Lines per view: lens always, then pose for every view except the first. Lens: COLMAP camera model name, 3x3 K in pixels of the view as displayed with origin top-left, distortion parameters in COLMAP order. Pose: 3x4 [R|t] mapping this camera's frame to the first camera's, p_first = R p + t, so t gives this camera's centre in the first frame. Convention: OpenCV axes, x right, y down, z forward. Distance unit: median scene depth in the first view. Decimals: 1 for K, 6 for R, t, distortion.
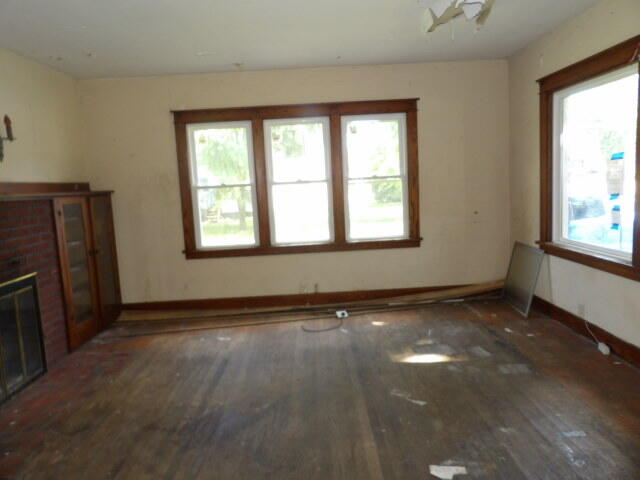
lens RADIAL K [[463.9, 0, 310.5], [0, 463.9, 236.7], [0, 0, 1]] dist [0.002623, 0.010395]
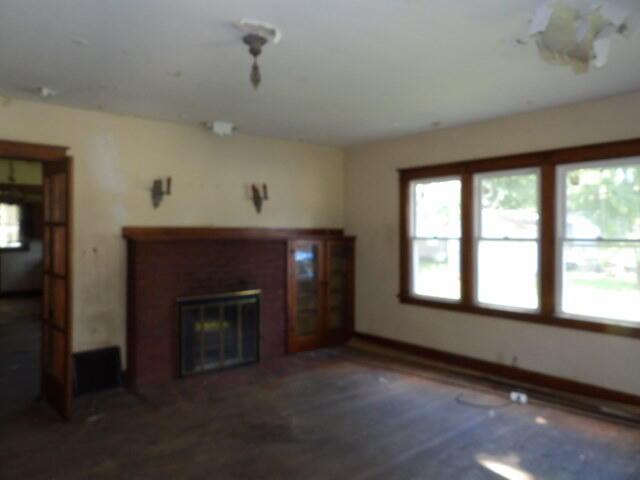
lens RADIAL K [[463.9, 0, 310.5], [0, 463.9, 236.7], [0, 0, 1]] dist [0.002623, 0.010395]
pose [[0.636558, 0.062543, -0.768689, 0.489618], [-0.124621, 0.991950, -0.022491, -0.061930], [0.761094, 0.110112, 0.639228, 0.146133]]
